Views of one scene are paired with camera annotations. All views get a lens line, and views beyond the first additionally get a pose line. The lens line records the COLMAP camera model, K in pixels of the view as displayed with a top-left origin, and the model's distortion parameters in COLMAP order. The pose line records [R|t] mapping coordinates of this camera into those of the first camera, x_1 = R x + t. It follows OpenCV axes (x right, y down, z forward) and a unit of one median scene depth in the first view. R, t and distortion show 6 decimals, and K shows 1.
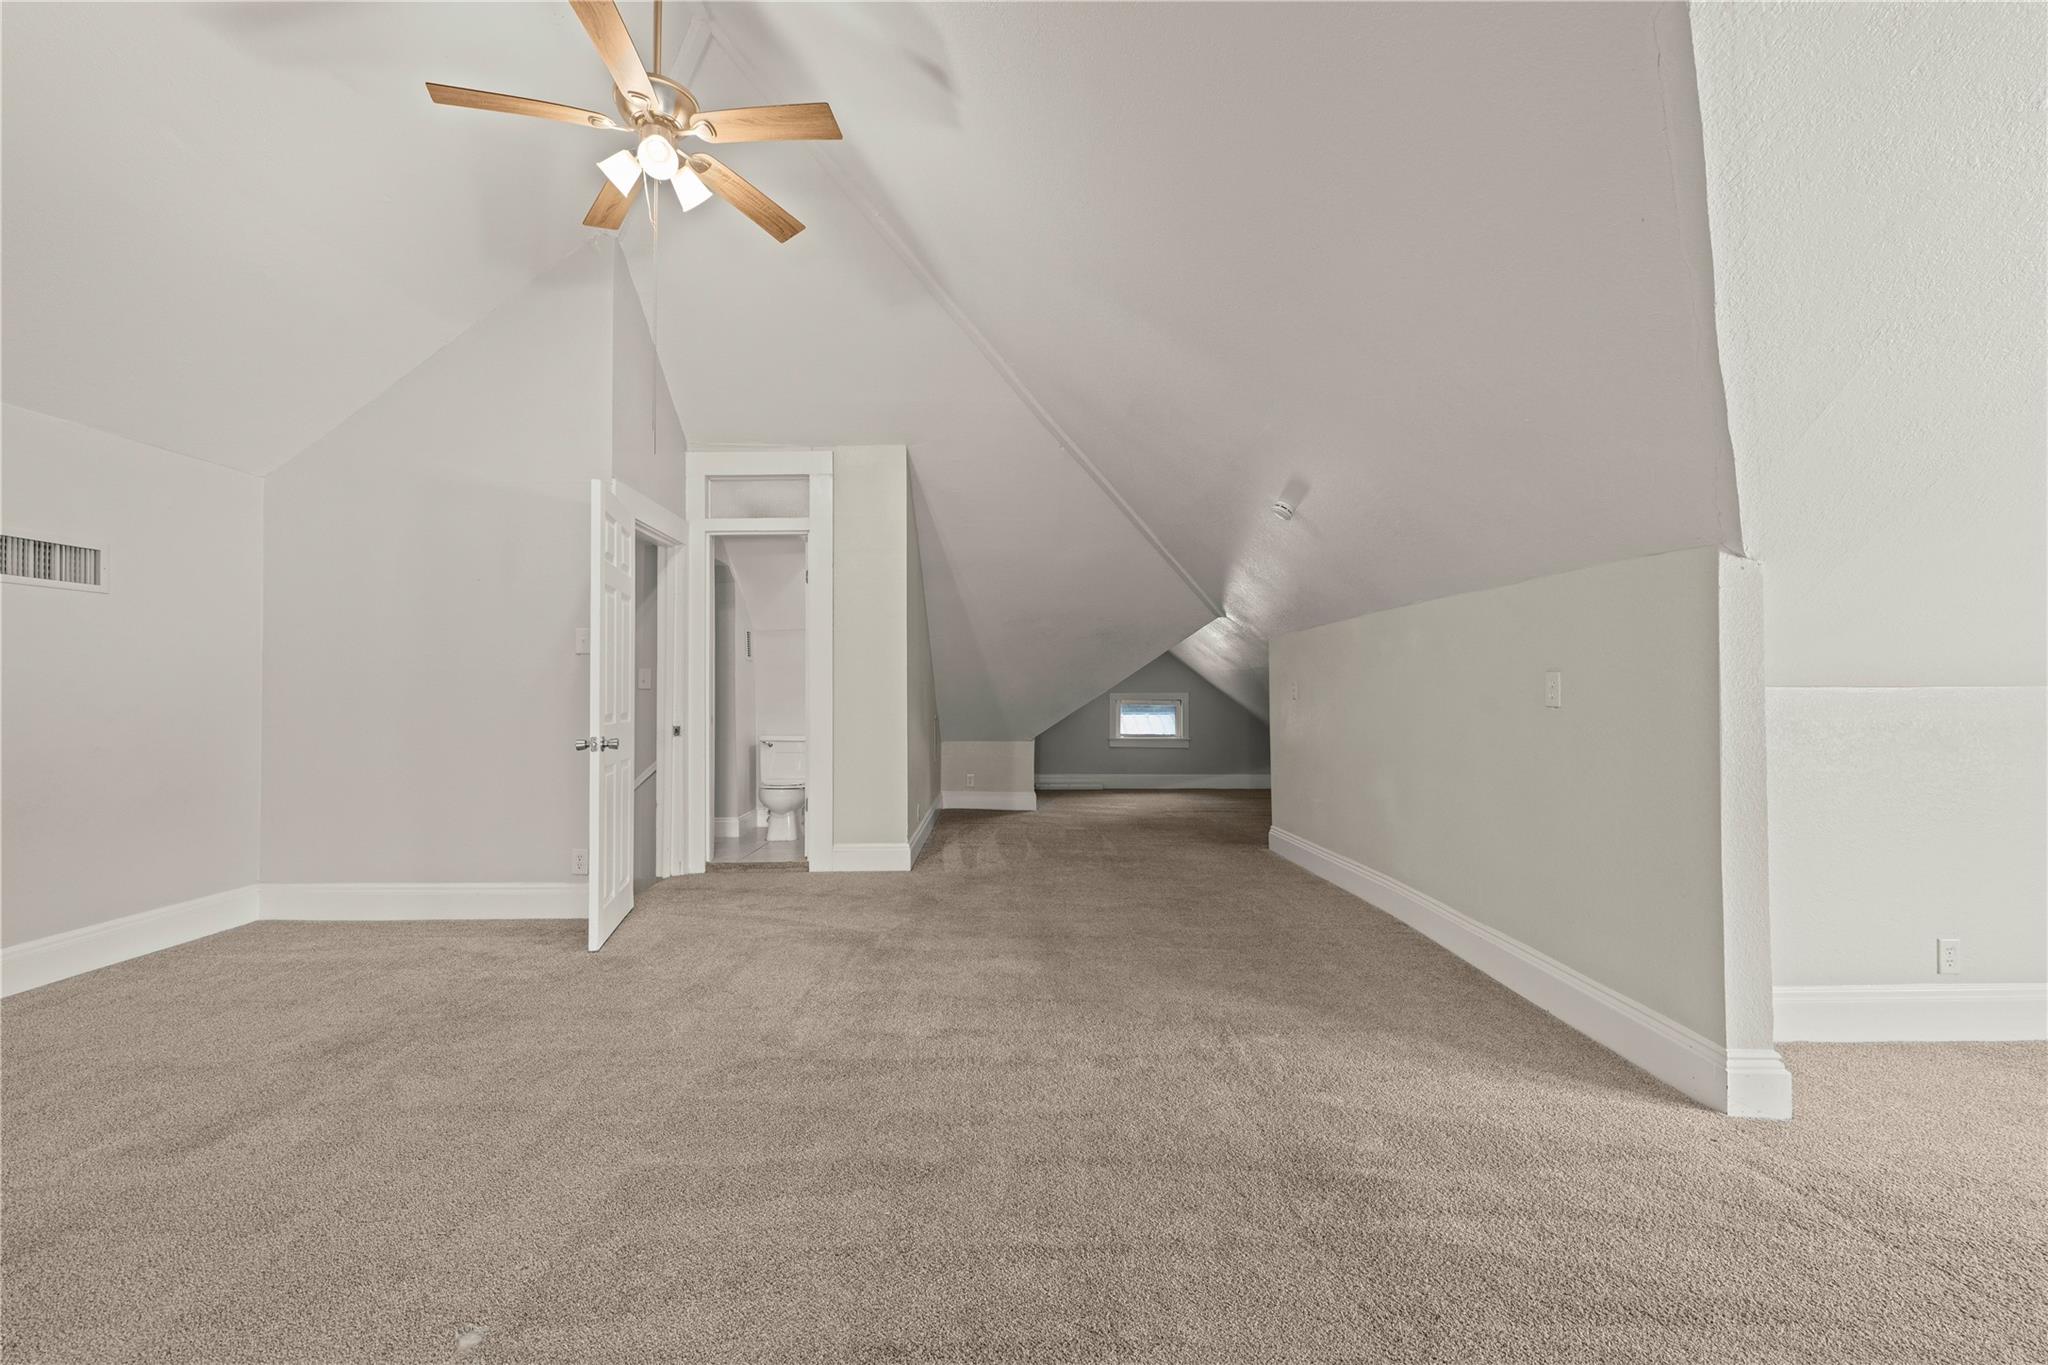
lens RADIAL K [[805.3, 0, 1012.5], [0, 805.3, 685.2], [0, 0, 1]] dist [0.001114, -0.000159]
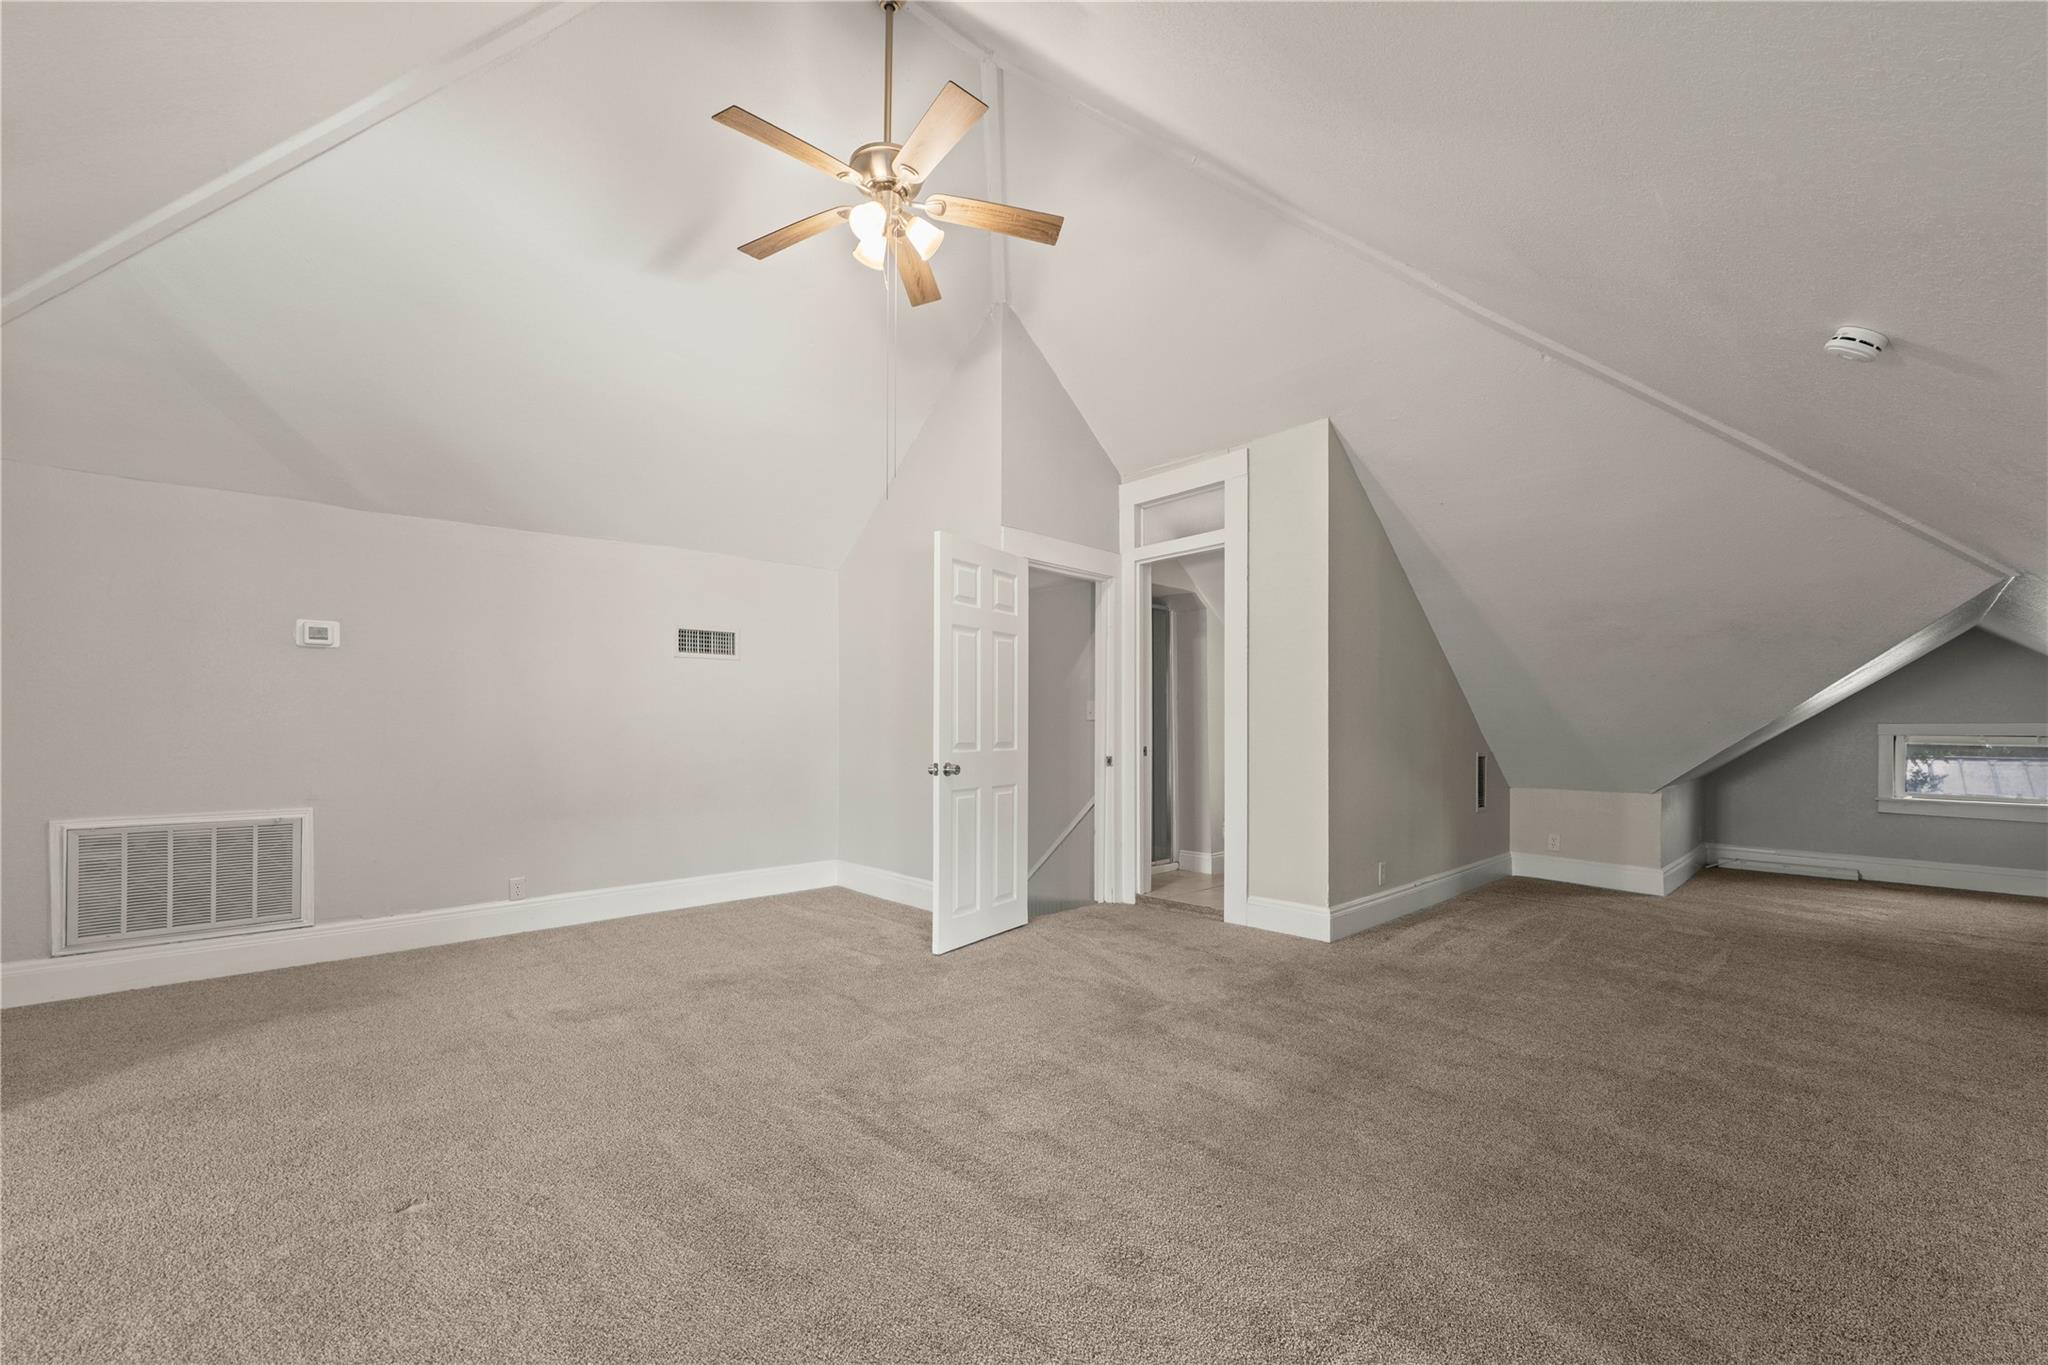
lens RADIAL K [[812.8, 0, 1032.2], [0, 812.8, 723.8], [0, 0, 1]] dist [-0.000583, -0.000125]
pose [[0.679847, -0.002855, -0.733349, 0.398100], [0.008987, 0.999950, 0.004439, 0.006345], [0.733299, -0.009608, 0.679838, 0.334017]]
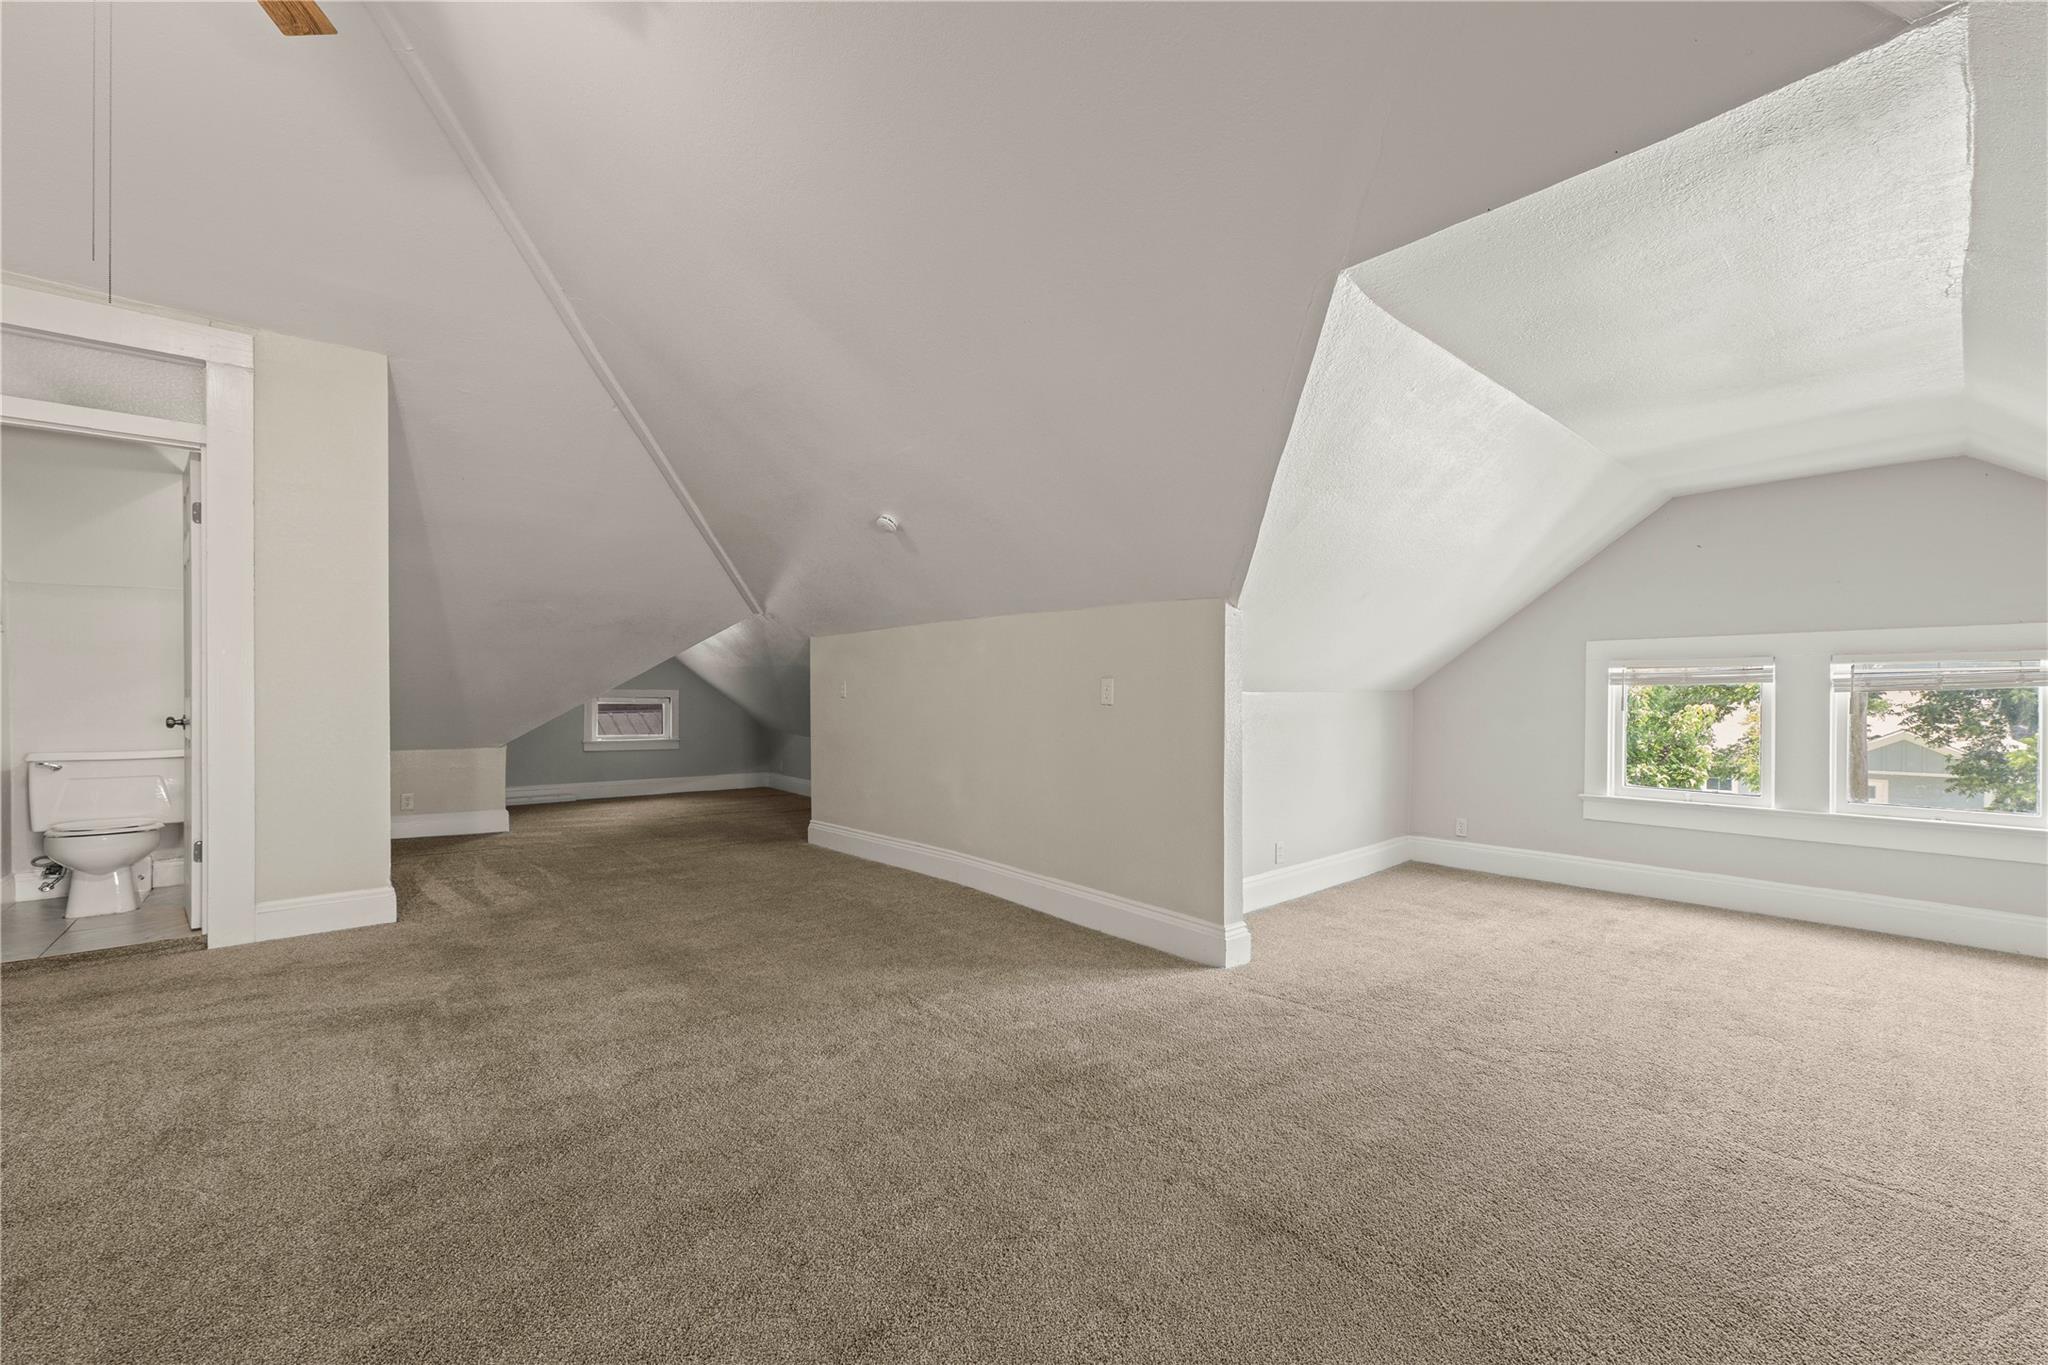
lens RADIAL K [[822.7, 0, 1035.6], [0, 822.7, 697.5], [0, 0, 1]] dist [-0.000456, -0.000323]
pose [[0.758376, 0.002147, 0.651814, -0.259962], [-0.014285, 0.999809, 0.013327, -0.000141], [-0.651661, -0.019418, 0.758262, 0.033423]]
